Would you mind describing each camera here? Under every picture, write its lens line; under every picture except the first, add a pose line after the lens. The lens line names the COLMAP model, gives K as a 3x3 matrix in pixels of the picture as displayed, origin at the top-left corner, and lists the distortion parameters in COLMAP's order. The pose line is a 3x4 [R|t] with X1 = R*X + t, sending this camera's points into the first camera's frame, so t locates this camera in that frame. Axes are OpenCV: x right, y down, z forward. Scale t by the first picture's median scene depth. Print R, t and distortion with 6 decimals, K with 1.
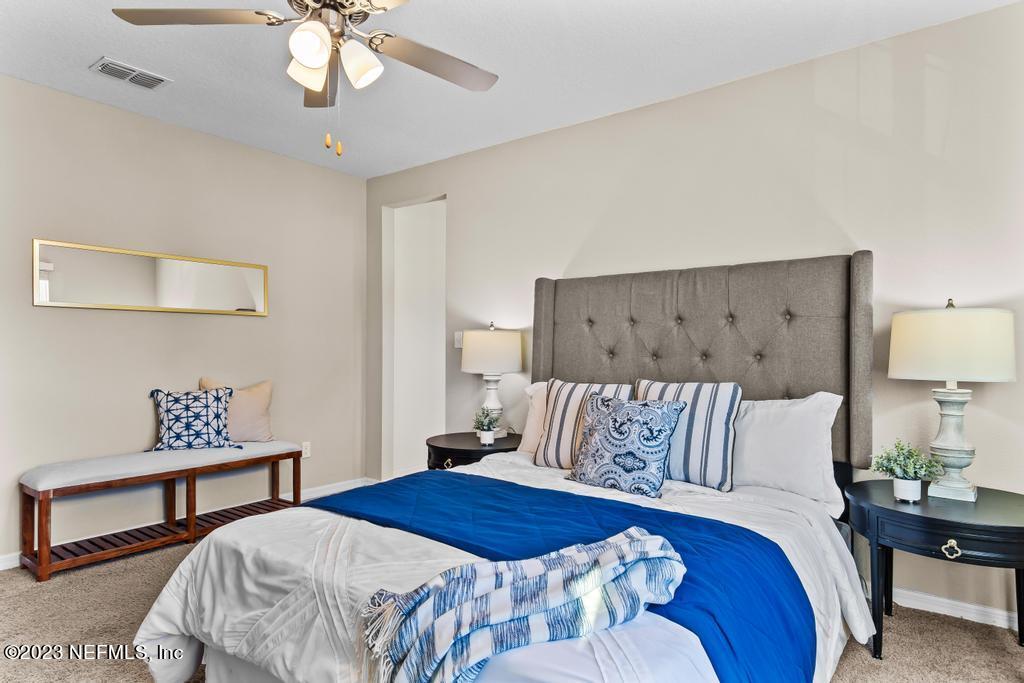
lens RADIAL K [[578.1, 0, 507.1], [0, 578.1, 340.8], [0, 0, 1]] dist [0.031550, -0.033930]
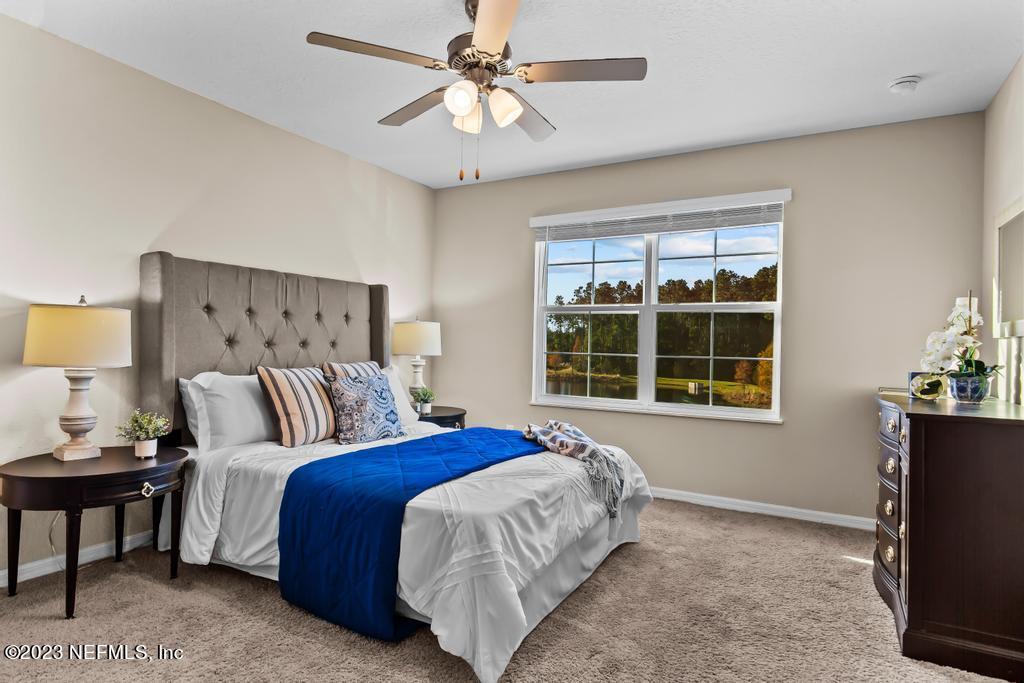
lens RADIAL K [[565.8, 0, 512.3], [0, 565.8, 344.8], [0, 0, 1]] dist [0.000211, -0.000526]
pose [[-0.135345, -0.004607, 0.990788, -1.195007], [-0.032100, 0.999485, 0.000263, 0.016026], [-0.990278, -0.031769, -0.135423, 0.863221]]
